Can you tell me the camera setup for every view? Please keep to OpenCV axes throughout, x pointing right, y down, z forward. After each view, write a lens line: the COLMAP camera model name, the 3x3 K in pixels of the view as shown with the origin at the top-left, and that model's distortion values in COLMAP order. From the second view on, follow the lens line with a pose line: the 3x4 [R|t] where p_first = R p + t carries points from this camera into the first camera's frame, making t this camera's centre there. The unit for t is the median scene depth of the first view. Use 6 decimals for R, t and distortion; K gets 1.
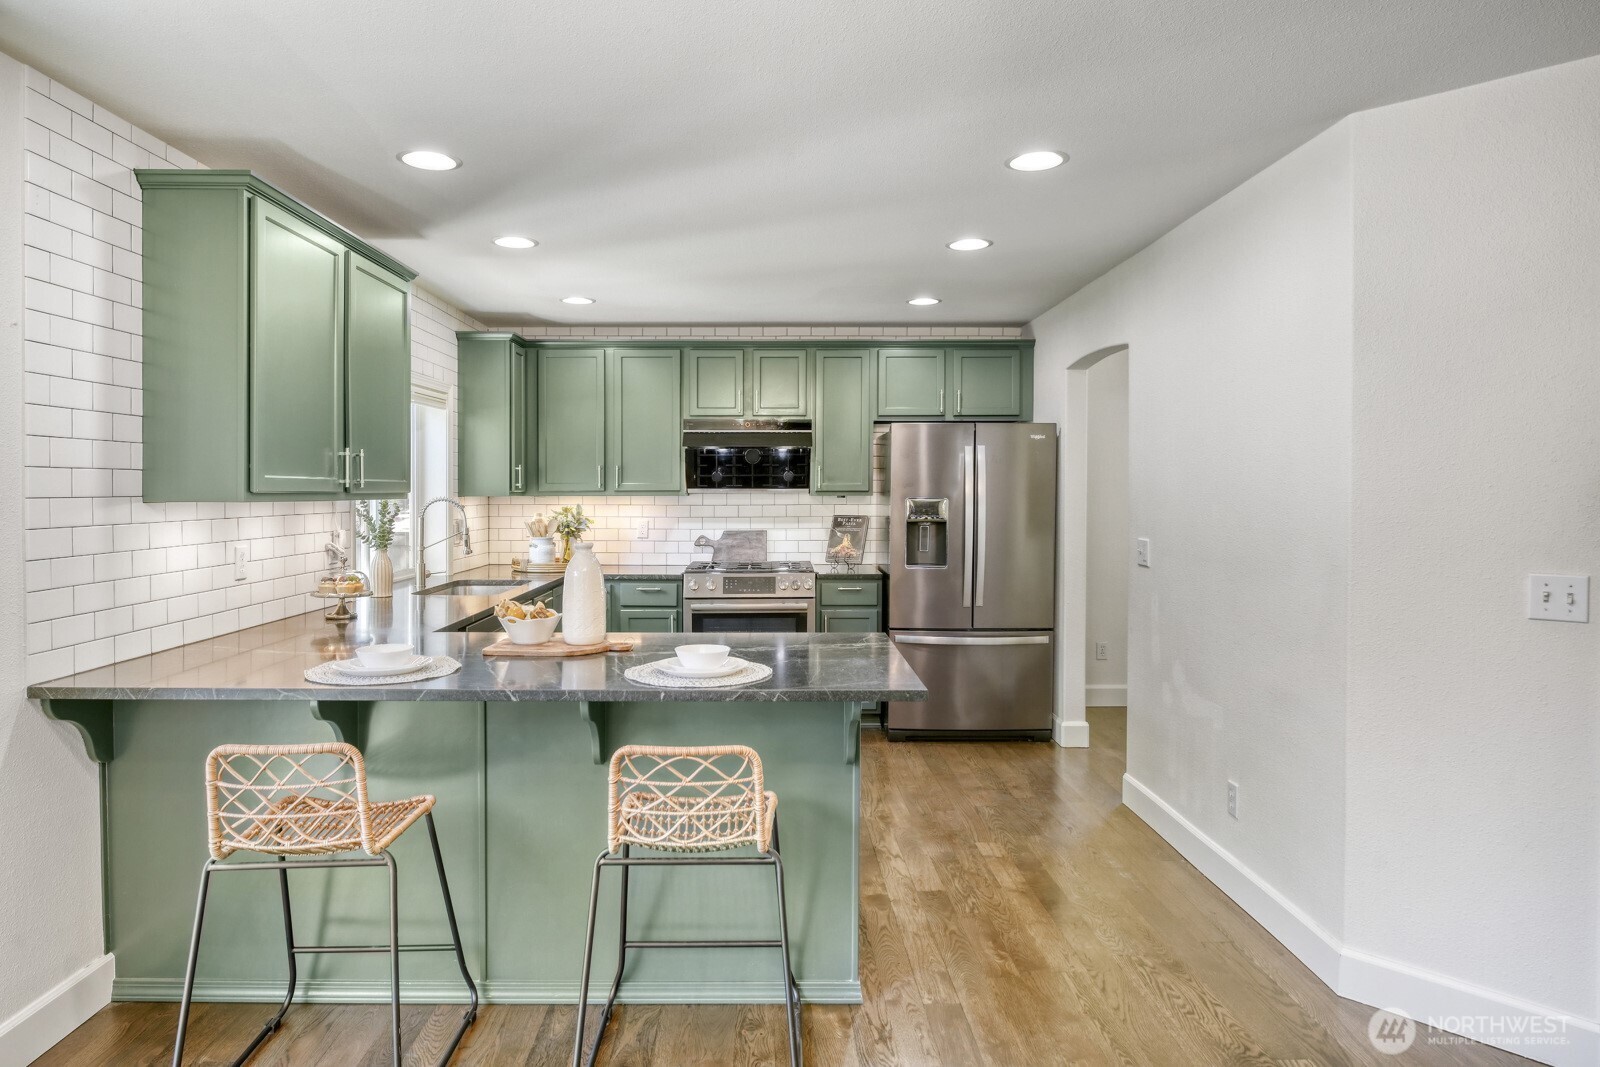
lens RADIAL K [[949.5, 0, 774.4], [0, 949.5, 501.9], [0, 0, 1]] dist [-0.014719, 0.001530]
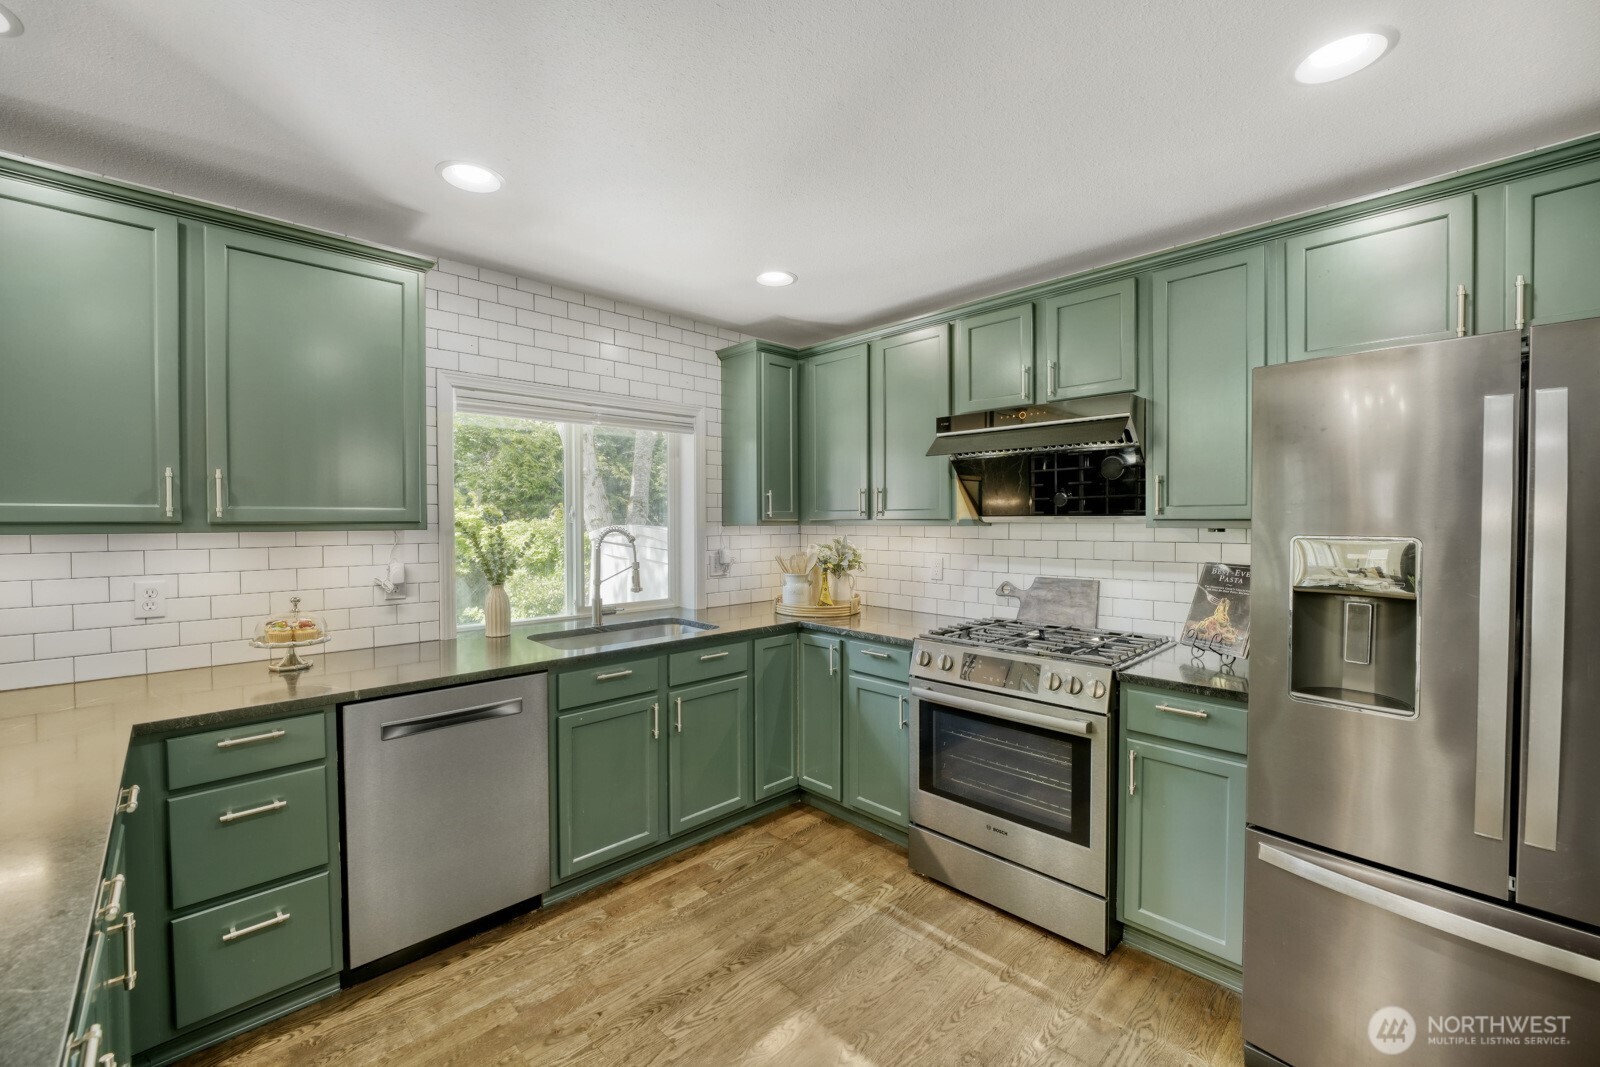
lens RADIAL K [[651.5, 0, 790.8], [0, 651.5, 533.0], [0, 0, 1]] dist [-0.022433, -0.000080]
pose [[0.688056, 0.013554, -0.725531, 0.186494], [-0.006091, 0.999898, 0.012903, -0.007463], [0.725632, -0.004459, 0.688068, 0.609268]]
